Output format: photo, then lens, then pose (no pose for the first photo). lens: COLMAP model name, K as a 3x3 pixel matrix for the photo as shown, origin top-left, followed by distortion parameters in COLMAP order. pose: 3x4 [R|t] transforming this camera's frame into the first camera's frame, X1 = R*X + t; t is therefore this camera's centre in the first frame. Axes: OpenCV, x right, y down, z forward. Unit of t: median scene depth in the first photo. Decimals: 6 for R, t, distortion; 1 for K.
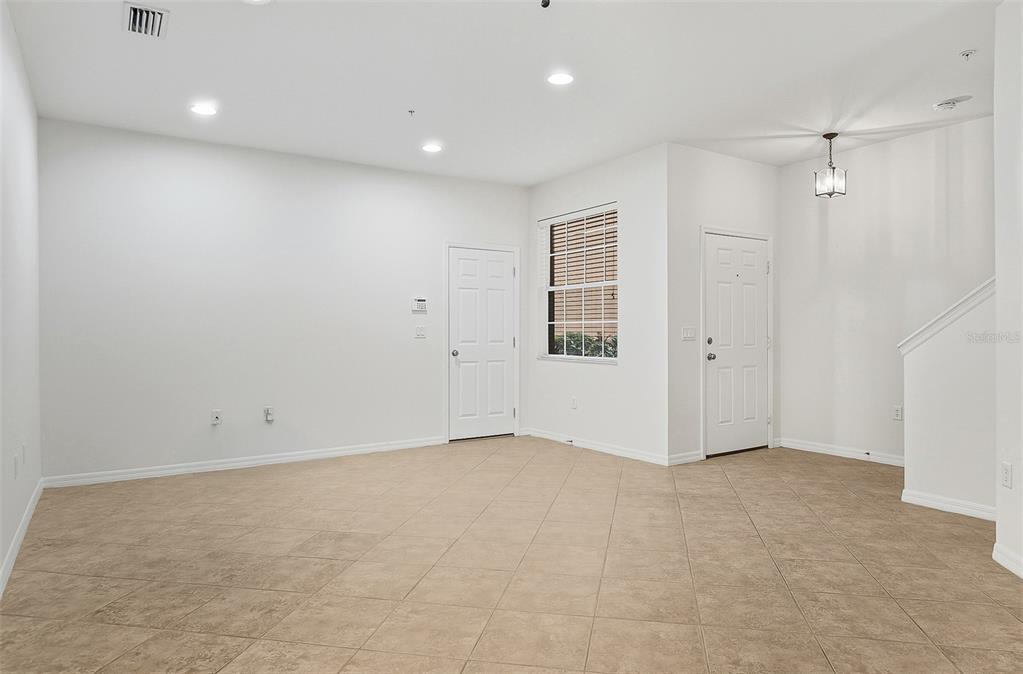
lens RADIAL K [[609.6, 0, 511.2], [0, 609.6, 334.1], [0, 0, 1]] dist [-0.002844, -0.000985]
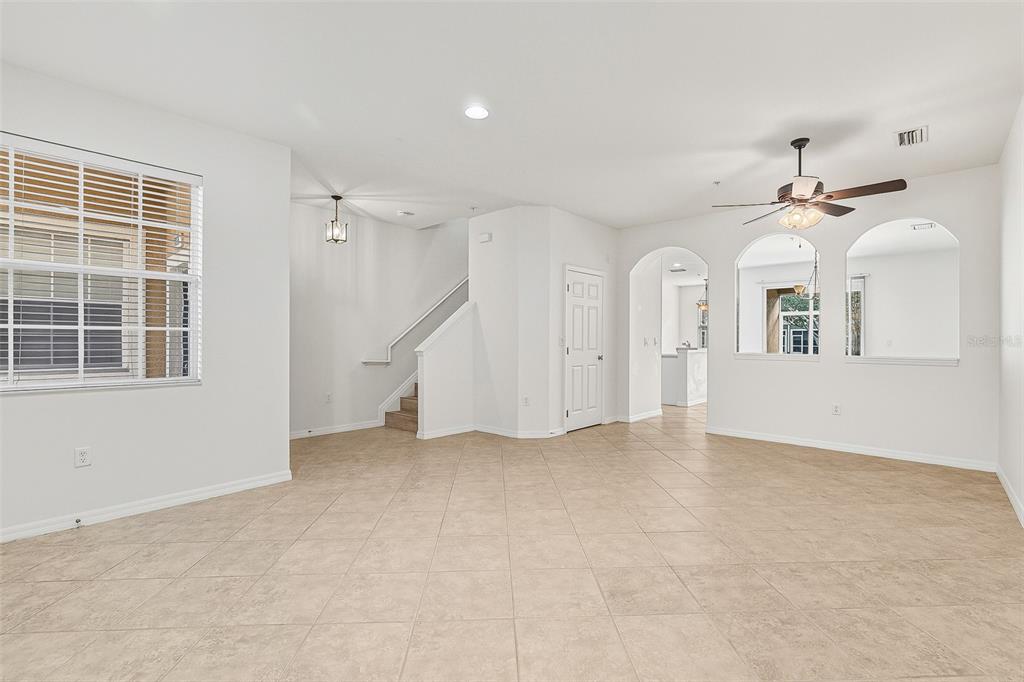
lens RADIAL K [[468.4, 0, 509.1], [0, 468.4, 342.3], [0, 0, 1]] dist [-0.012723, 0.002249]
pose [[-0.233270, -0.001270, 0.972411, -0.967603], [0.005000, 0.999984, 0.002506, -0.006429], [-0.972399, 0.005447, -0.233260, 1.467331]]
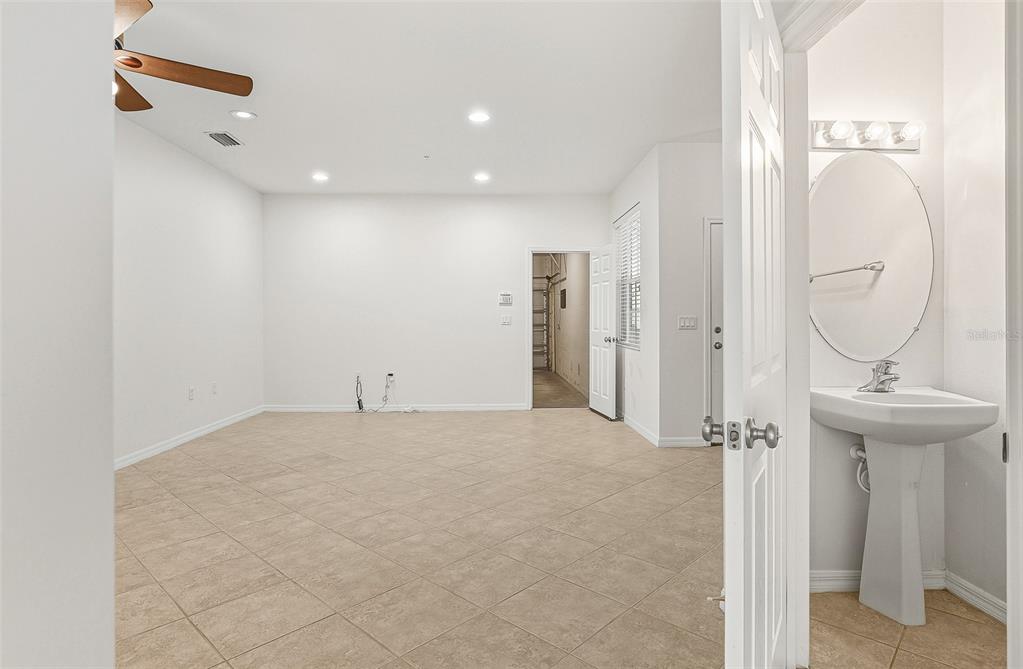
lens RADIAL K [[521.3, 0, 520.4], [0, 521.3, 315.2], [0, 0, 1]] dist [-0.012081, 0.000245]
pose [[0.864847, -0.000519, -0.502035, 0.888901], [-0.003695, 0.999966, -0.007399, -0.011550], [0.502021, 0.008254, 0.864816, 0.156267]]
